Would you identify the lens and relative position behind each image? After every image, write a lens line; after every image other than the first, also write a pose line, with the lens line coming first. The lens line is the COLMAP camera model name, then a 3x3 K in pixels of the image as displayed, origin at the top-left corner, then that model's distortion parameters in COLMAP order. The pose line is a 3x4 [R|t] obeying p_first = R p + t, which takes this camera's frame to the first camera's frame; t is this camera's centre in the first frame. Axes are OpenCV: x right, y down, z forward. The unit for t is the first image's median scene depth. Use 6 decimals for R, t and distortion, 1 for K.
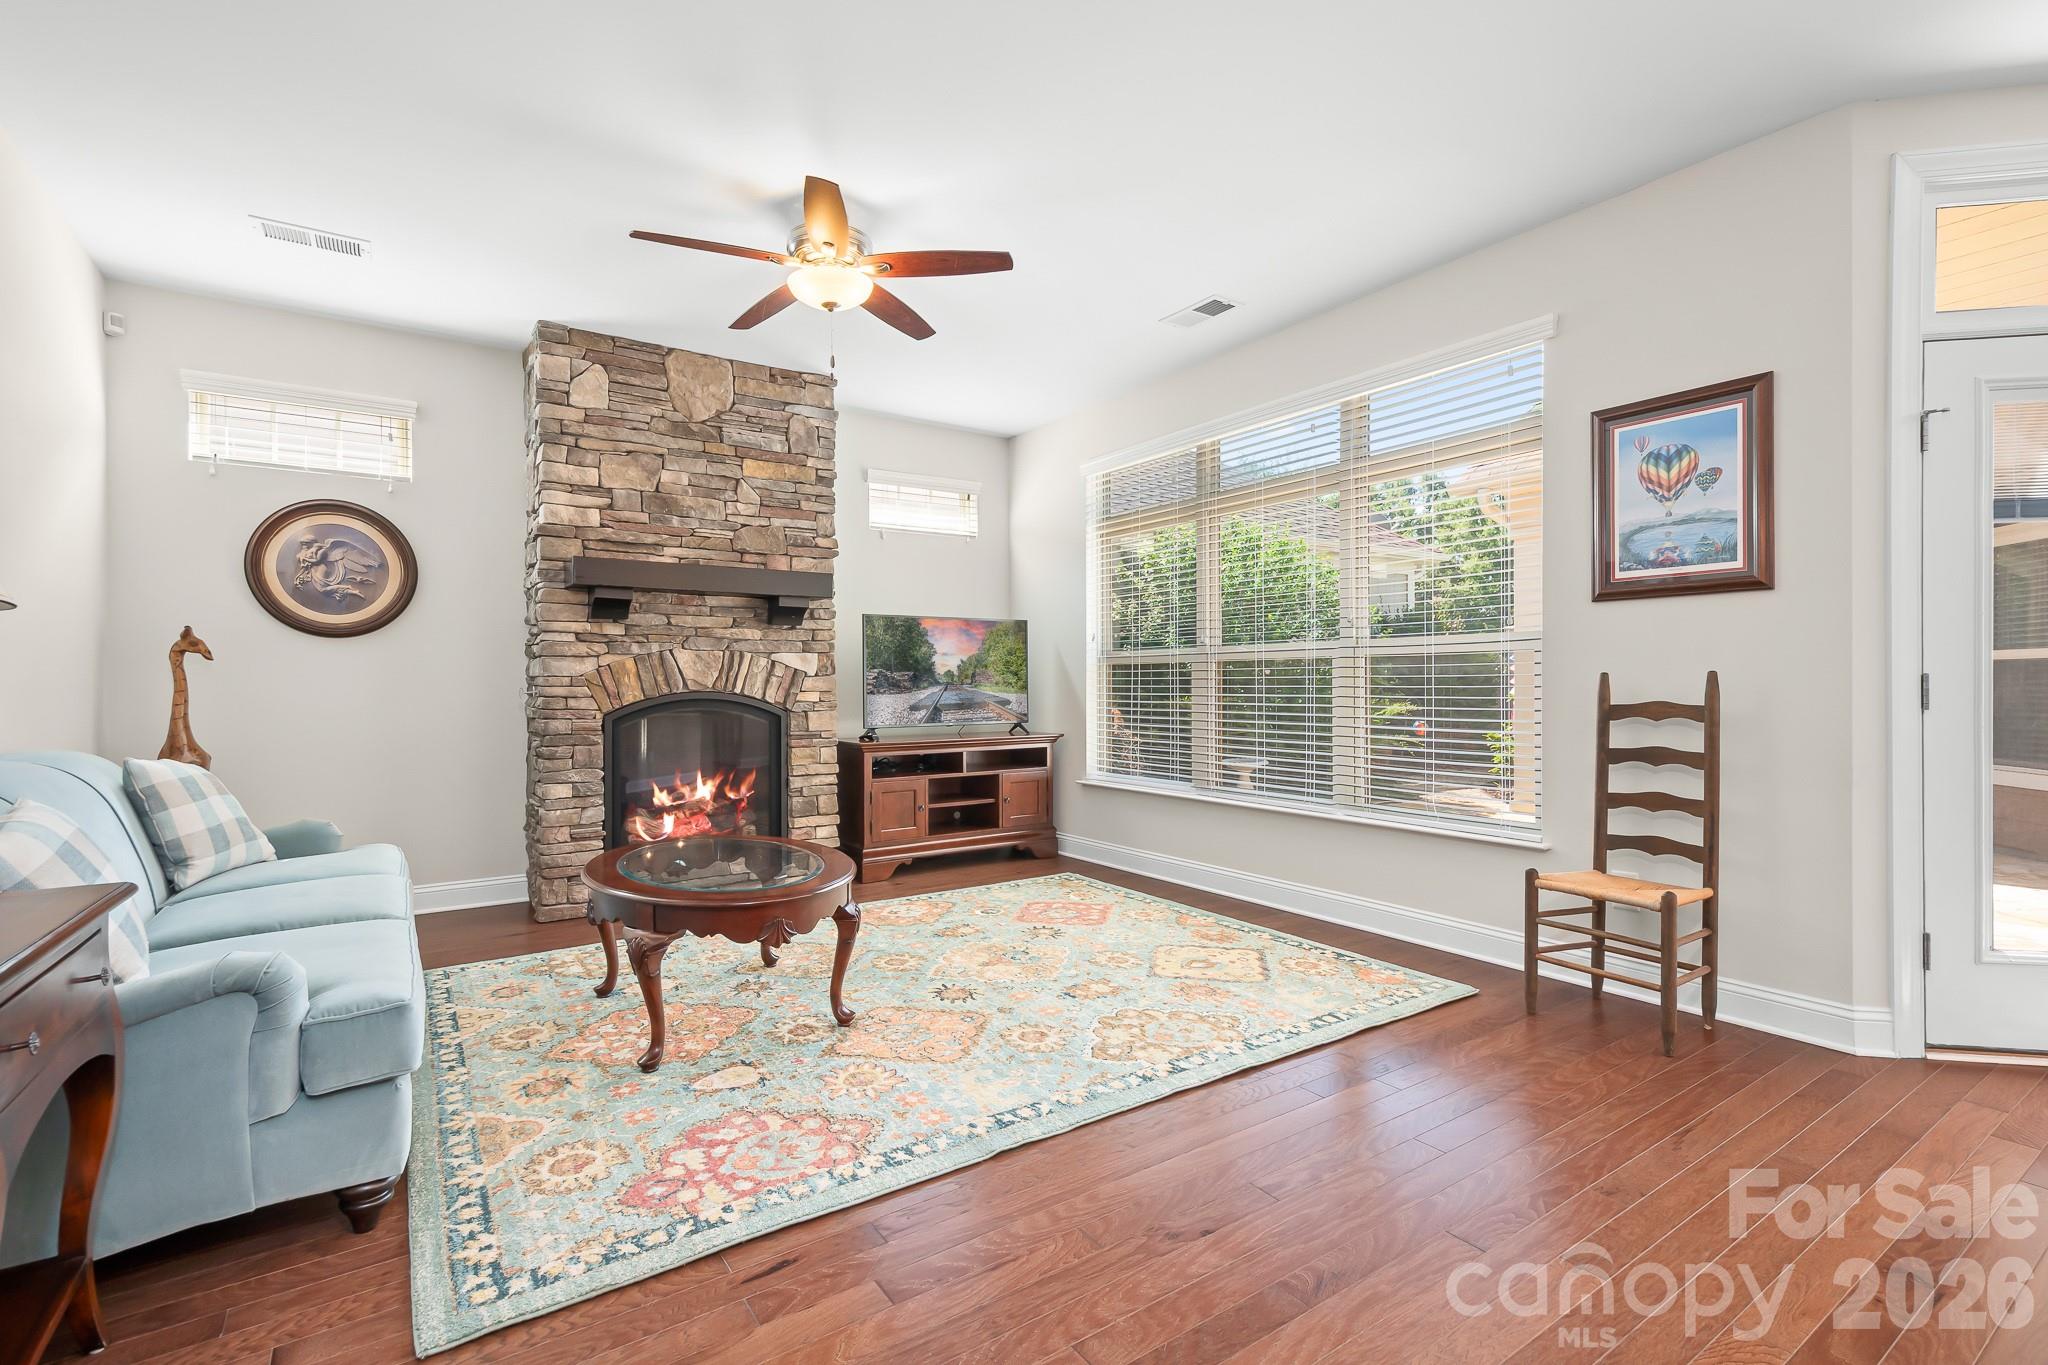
lens RADIAL K [[930.6, 0, 1024.0], [0, 930.6, 682.5], [0, 0, 1]] dist [0.018696, -0.000721]
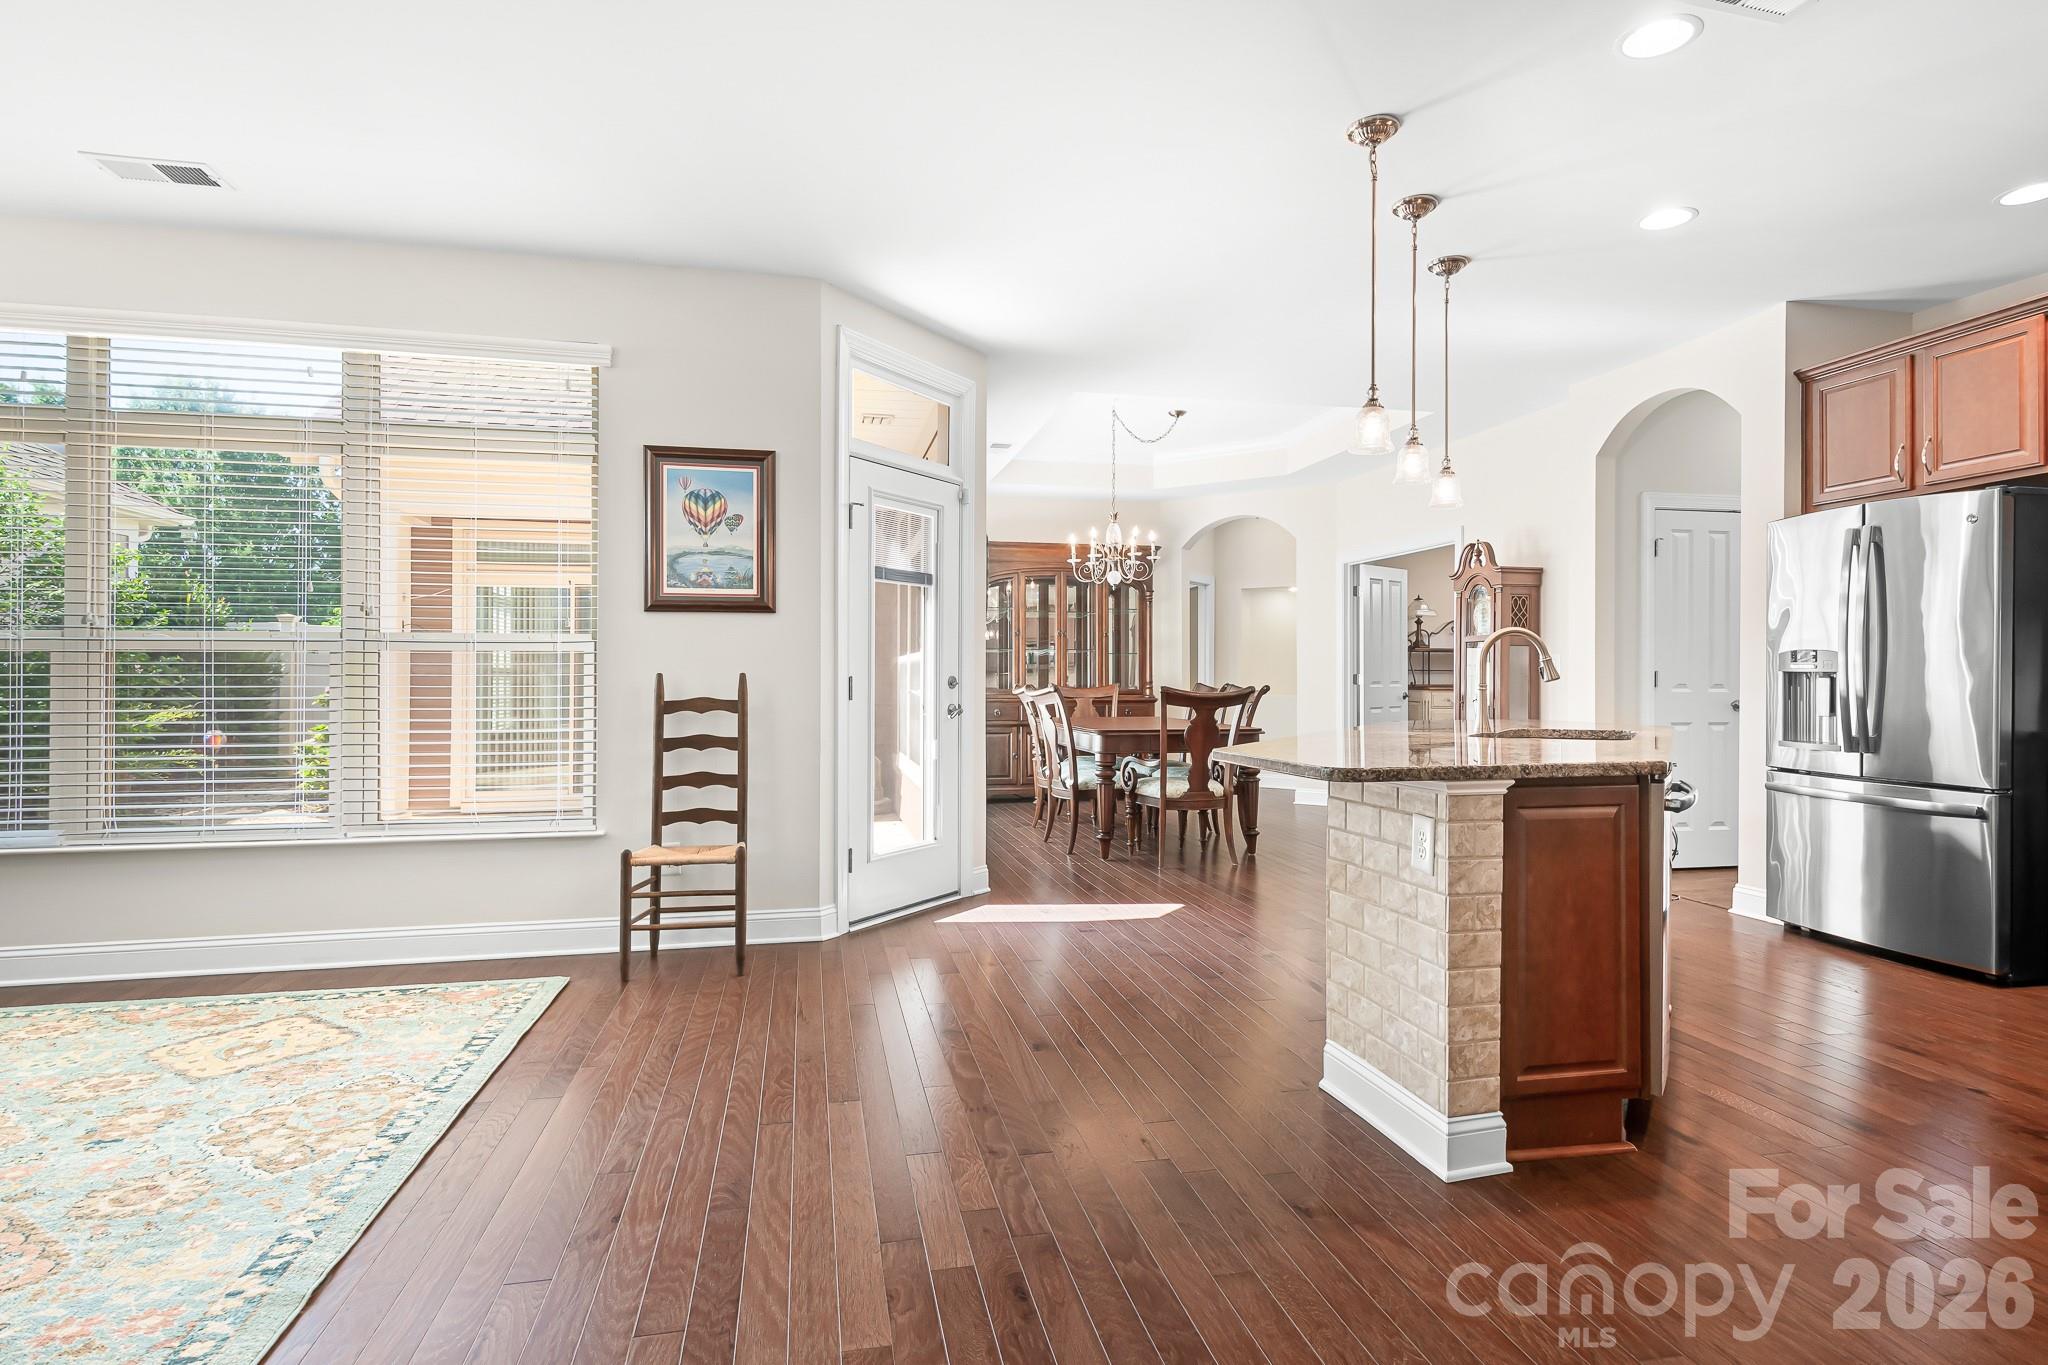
lens RADIAL K [[1050.7, 0, 1016.1], [0, 1050.7, 671.6], [0, 0, 1]] dist [0.043344, -0.014038]
pose [[0.394671, 0.010415, 0.918763, -0.314956], [-0.001314, 0.999941, -0.010771, 0.000622], [-0.918821, 0.003044, 0.394662, 0.061069]]
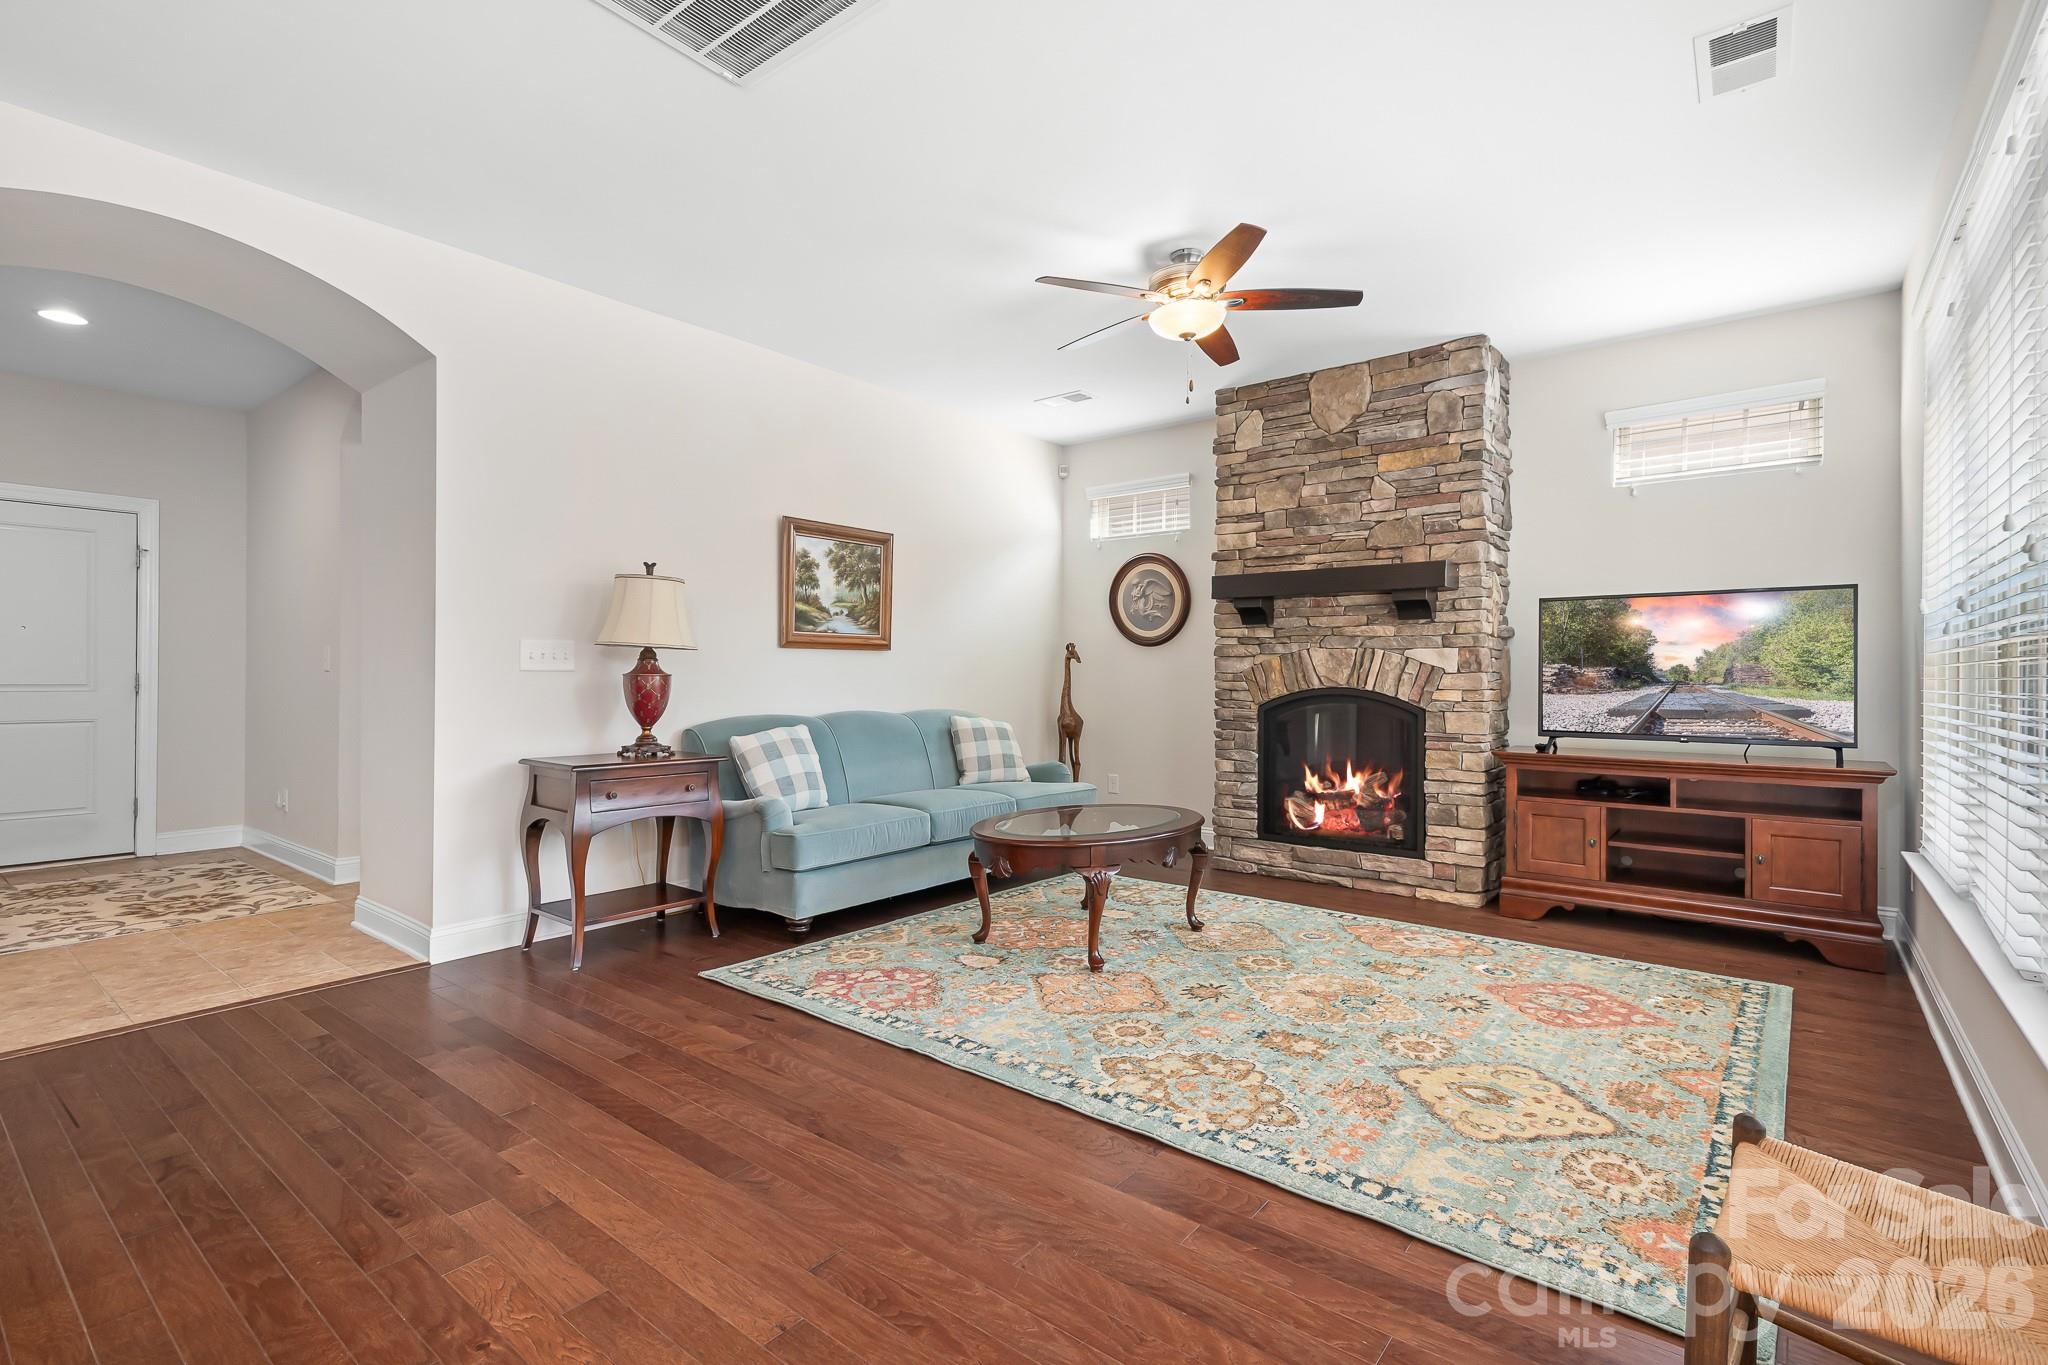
lens RADIAL K [[951.5, 0, 1036.4], [0, 951.5, 676.7], [0, 0, 1]] dist [0.016747, -0.000805]
pose [[0.286972, 0.006769, -0.957915, 0.649723], [-0.005769, 0.999969, 0.005338, -0.007178], [0.957921, 0.003994, 0.287003, 0.404535]]
